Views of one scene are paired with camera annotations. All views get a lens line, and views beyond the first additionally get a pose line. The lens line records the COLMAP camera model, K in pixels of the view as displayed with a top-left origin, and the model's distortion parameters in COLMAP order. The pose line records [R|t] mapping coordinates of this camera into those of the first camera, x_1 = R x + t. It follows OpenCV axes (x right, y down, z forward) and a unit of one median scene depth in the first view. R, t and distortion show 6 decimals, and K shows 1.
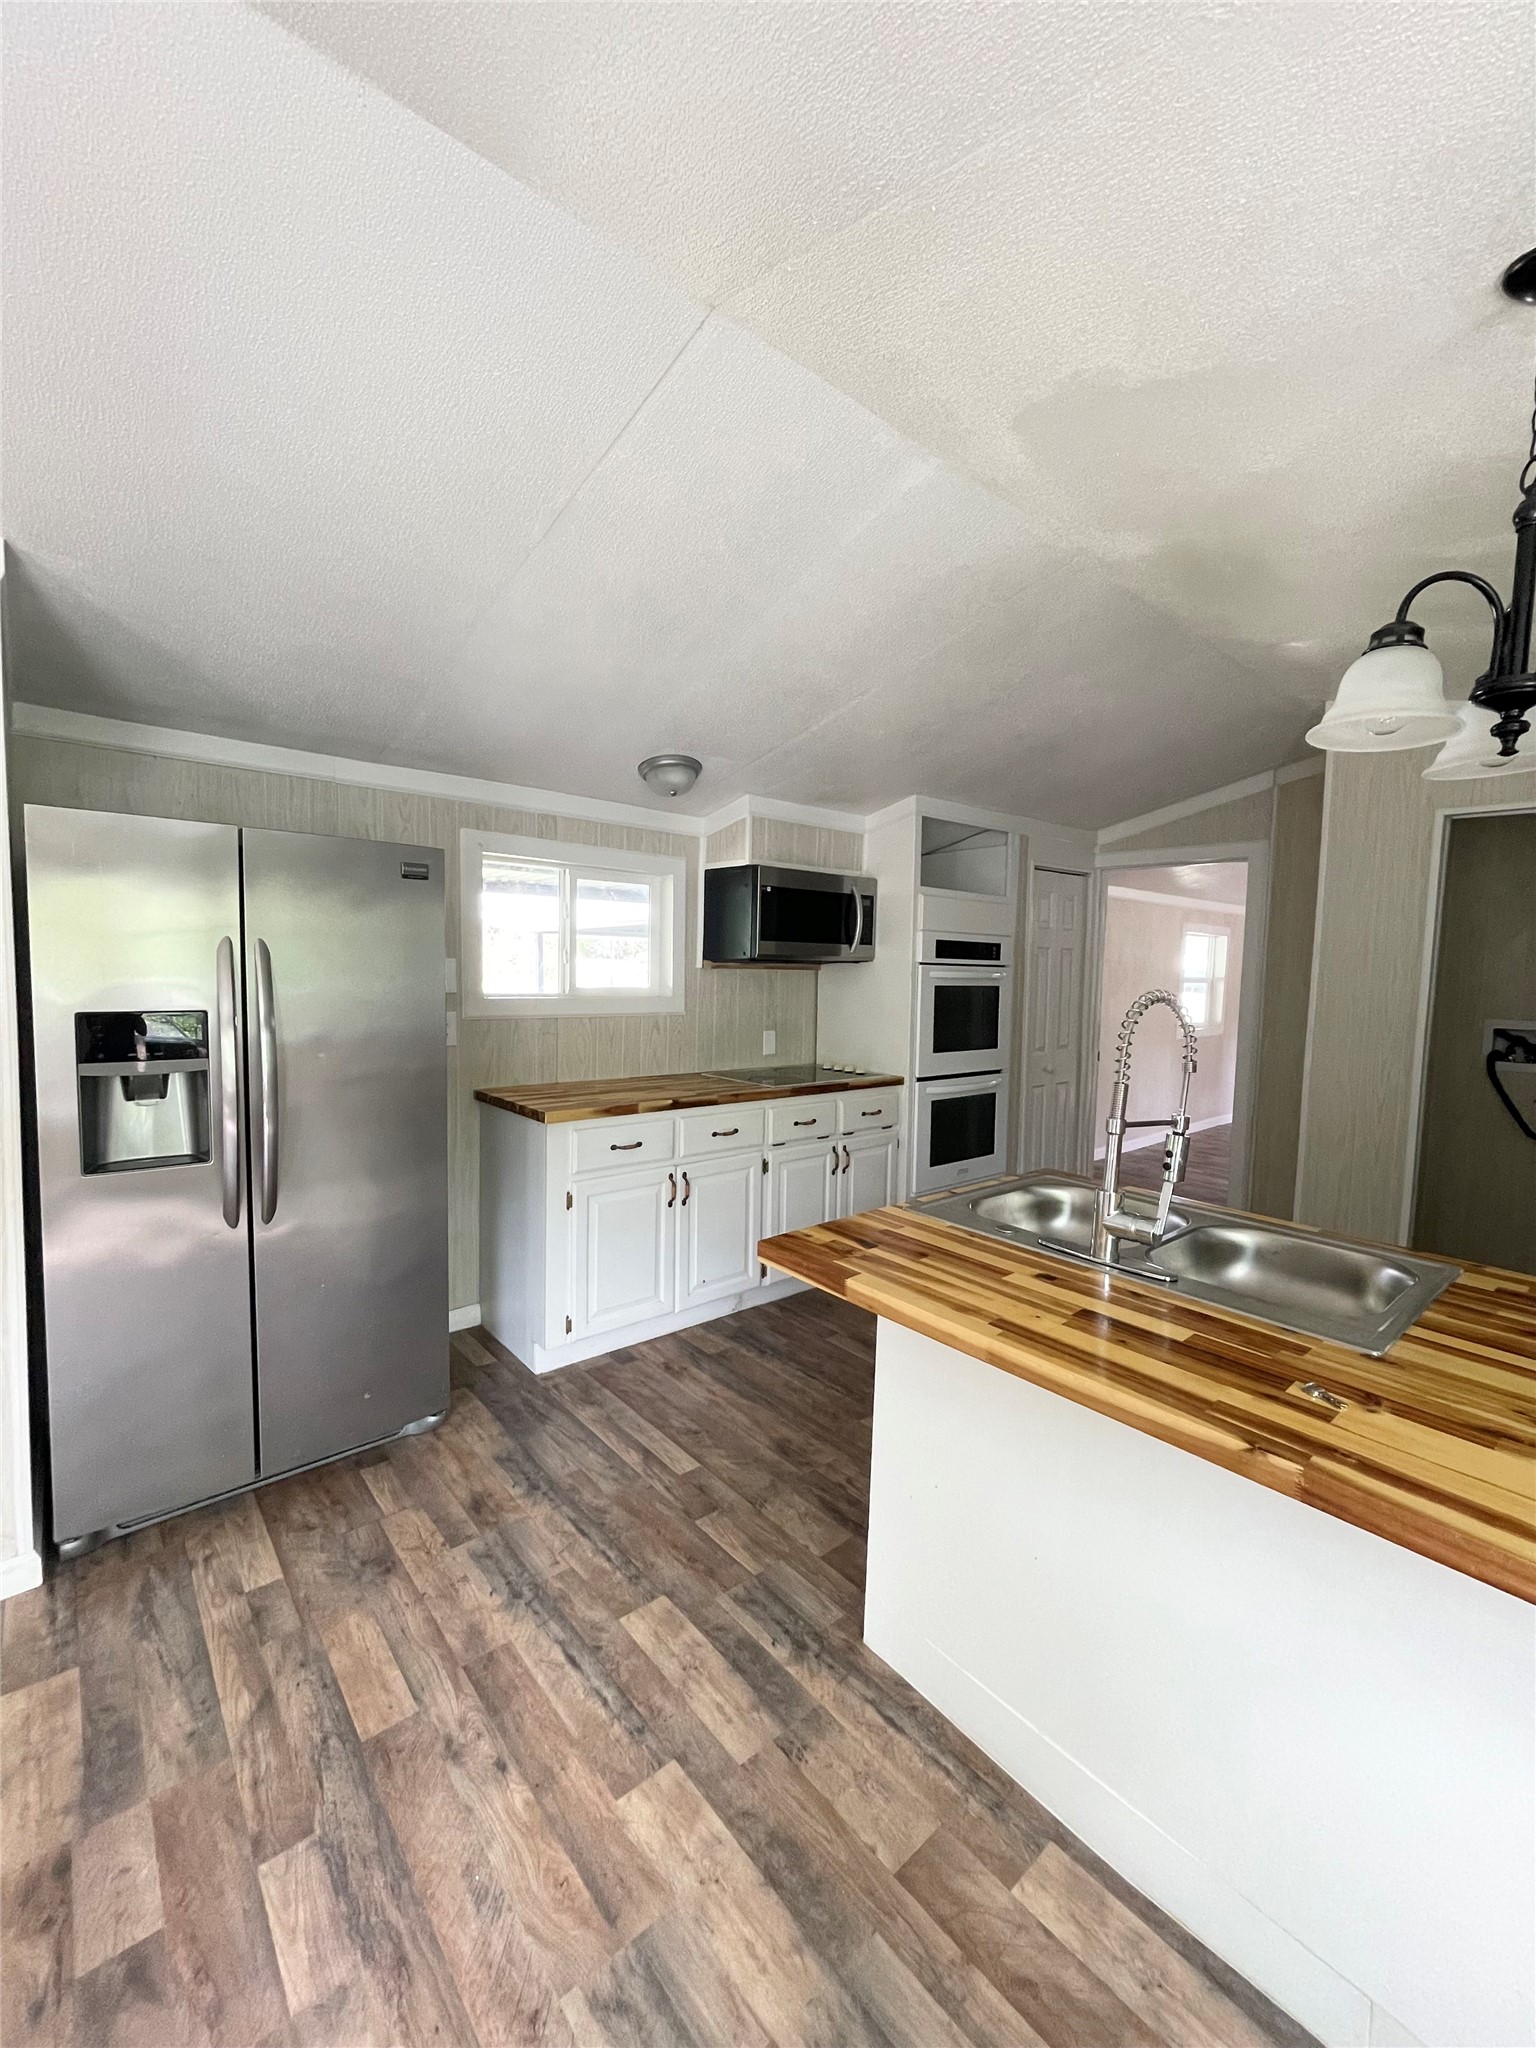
lens RADIAL K [[828.9, 0, 771.0], [0, 828.9, 1026.5], [0, 0, 1]] dist [-0.000892, 0.000308]
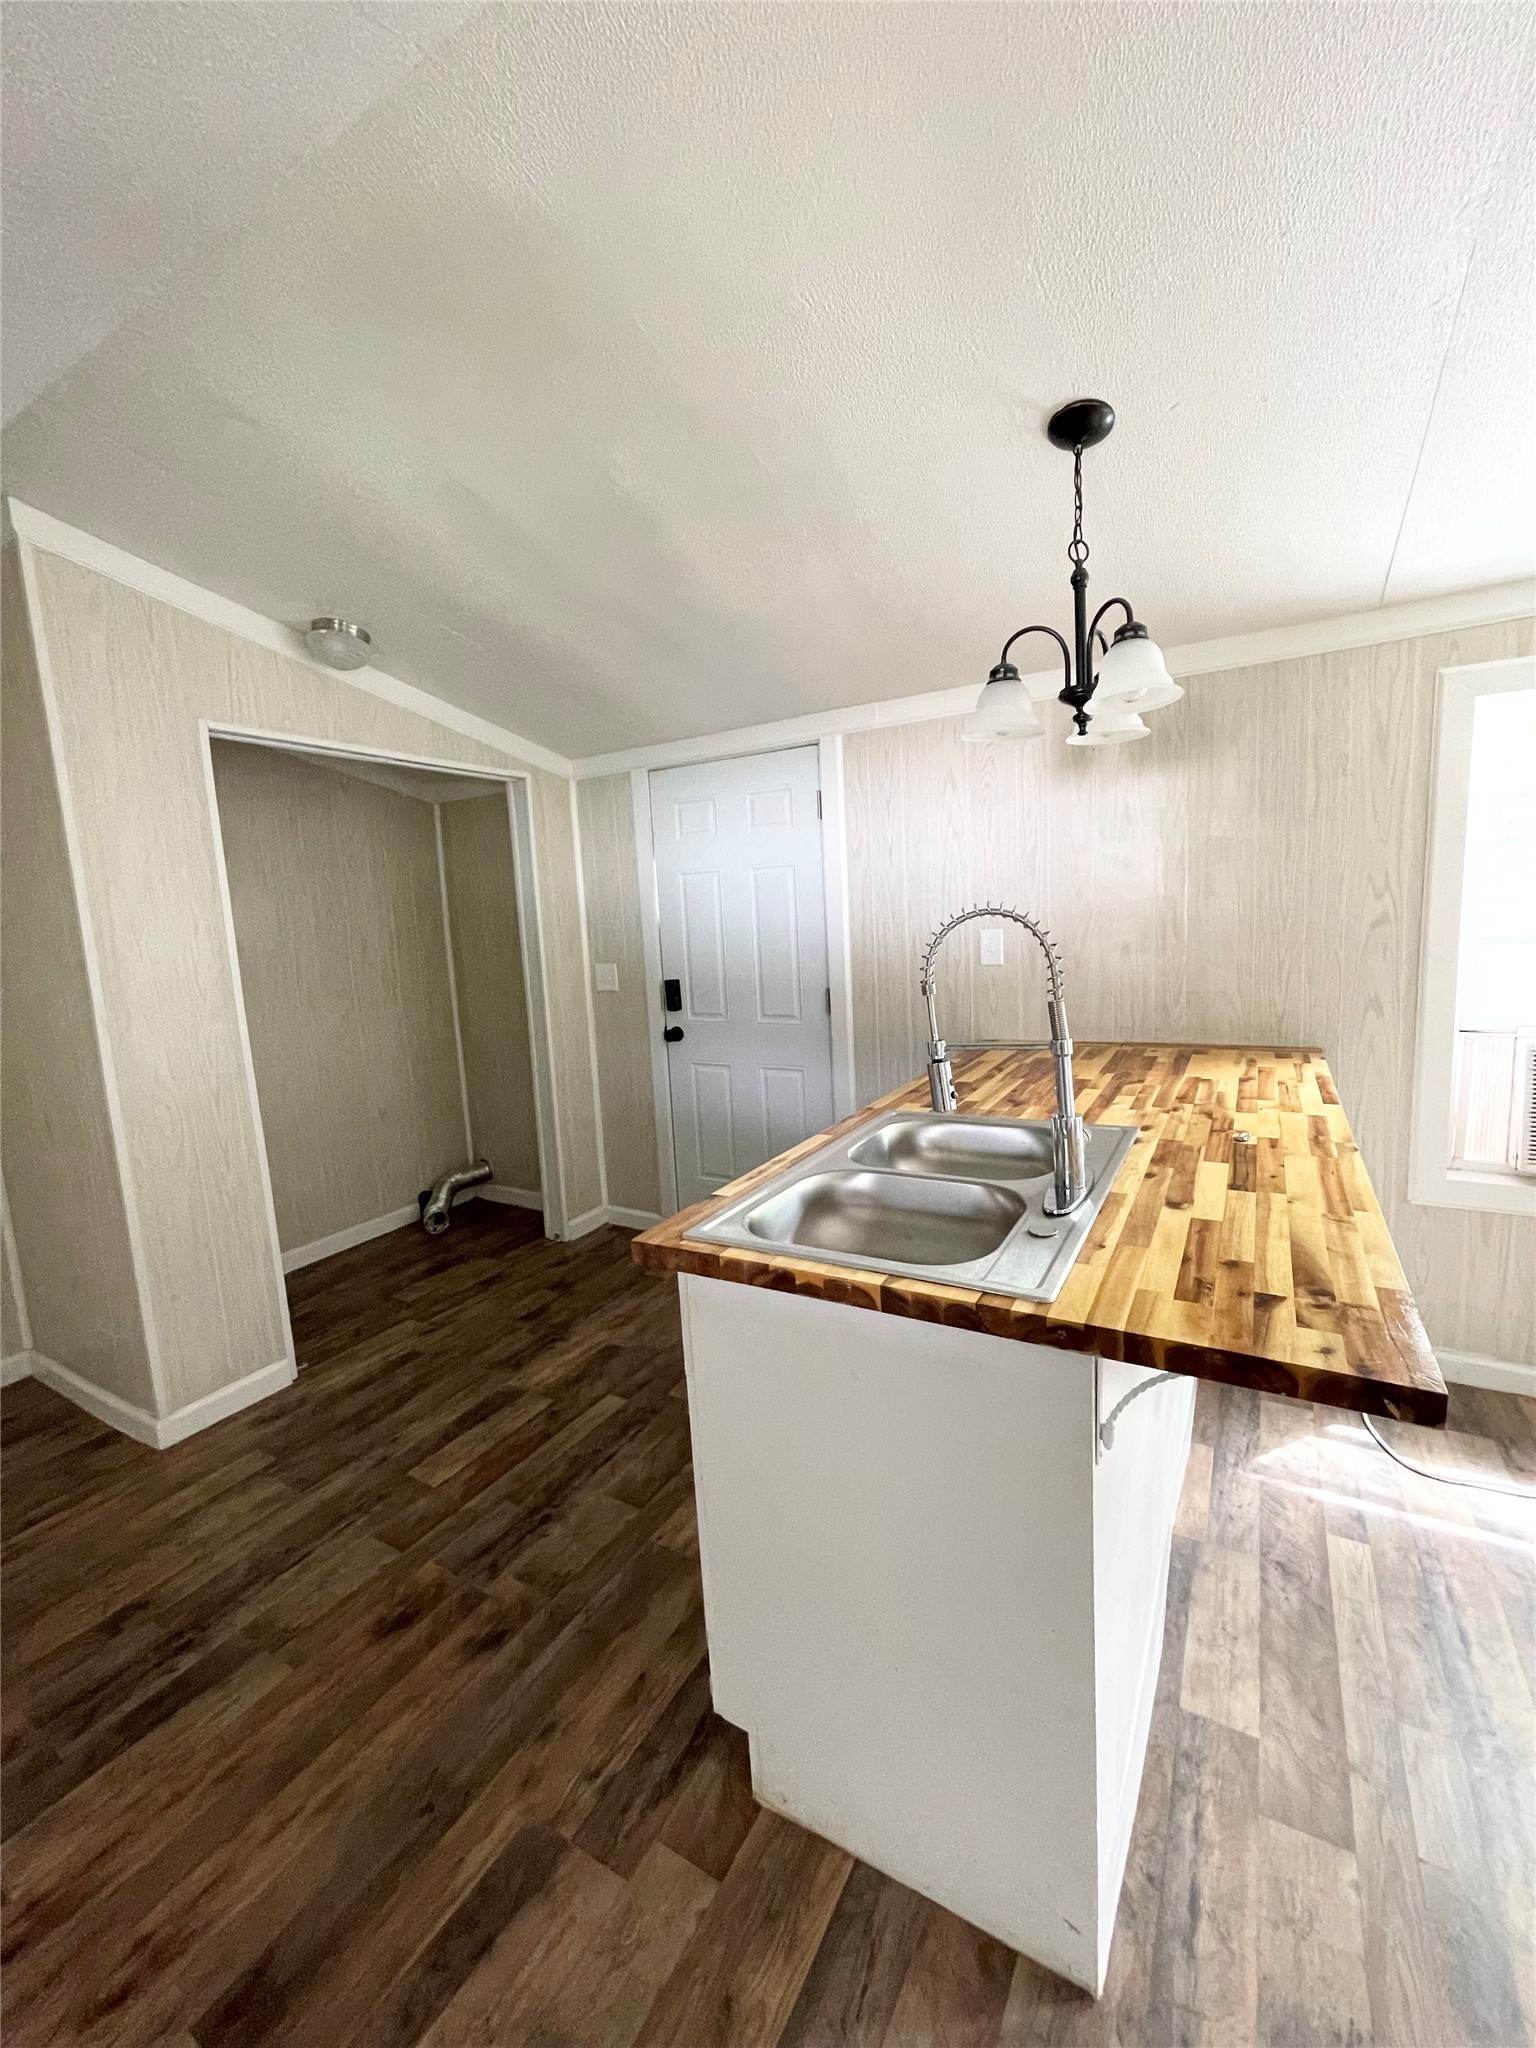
lens RADIAL K [[830.0, 0, 771.9], [0, 830.0, 1023.4], [0, 0, 1]] dist [-0.002244, -0.000083]
pose [[-0.324552, -0.134535, 0.936251, -0.158171], [0.115498, 0.976789, 0.180398, -0.051211], [-0.938790, 0.166684, -0.301480, 0.723252]]
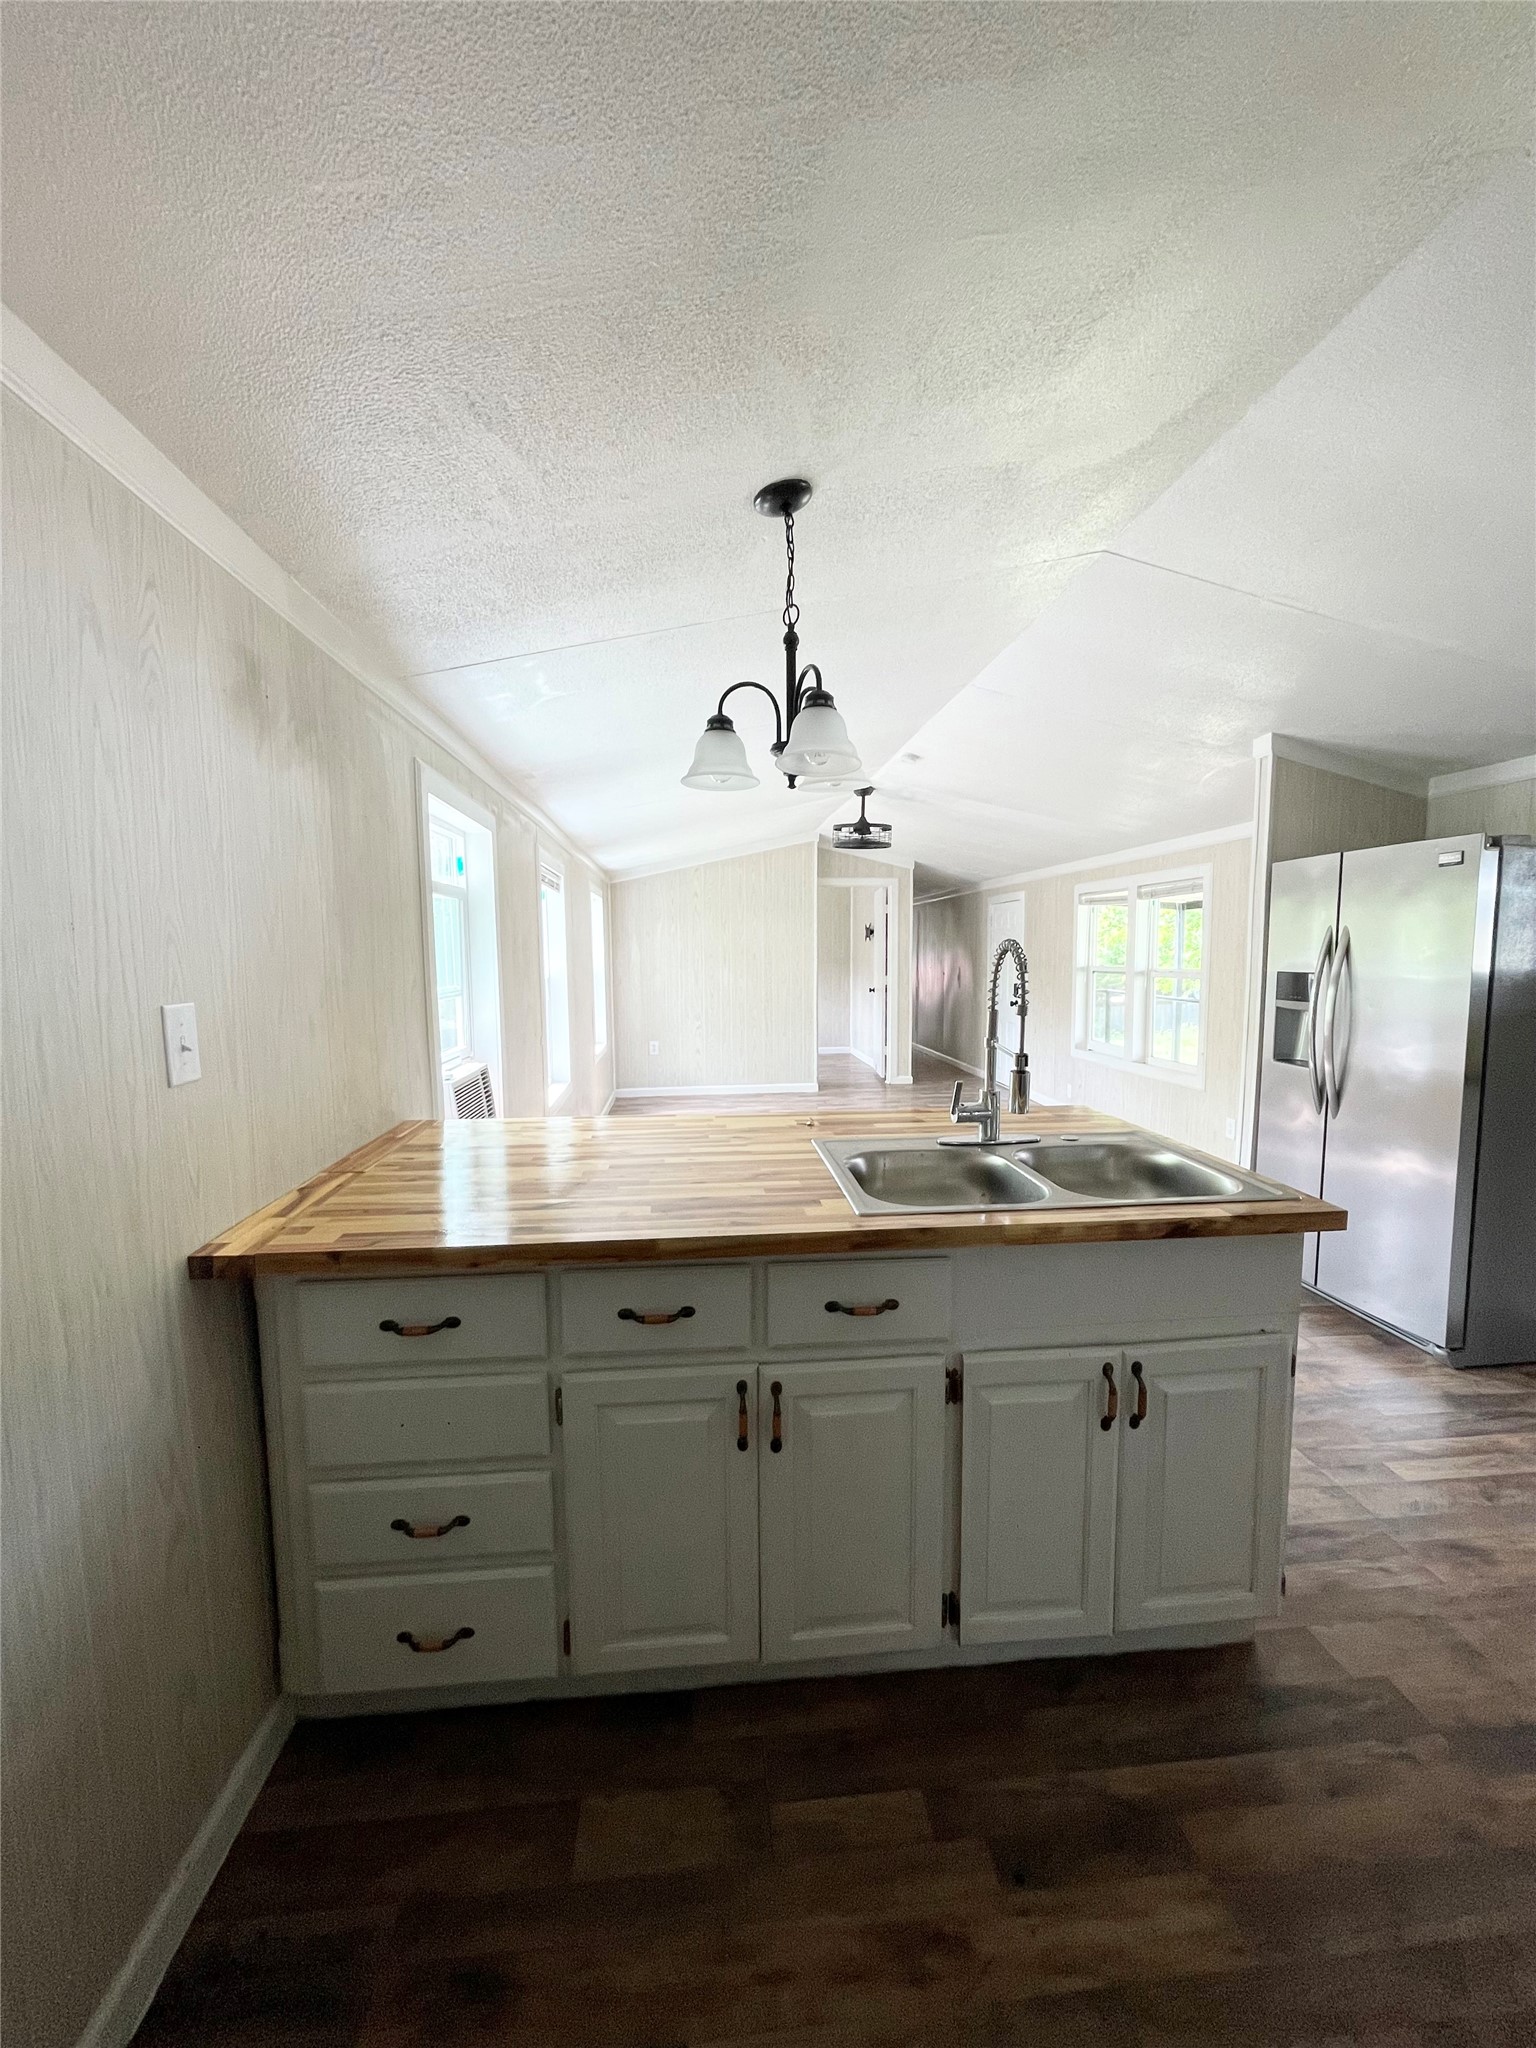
lens RADIAL K [[828.9, 0, 771.0], [0, 828.9, 1026.5], [0, 0, 1]] dist [-0.000892, 0.000308]
pose [[-0.575112, 0.053013, -0.816355, 0.783972], [-0.070114, 0.991032, 0.113751, -0.015748], [0.815064, 0.122657, -0.566238, 0.669288]]
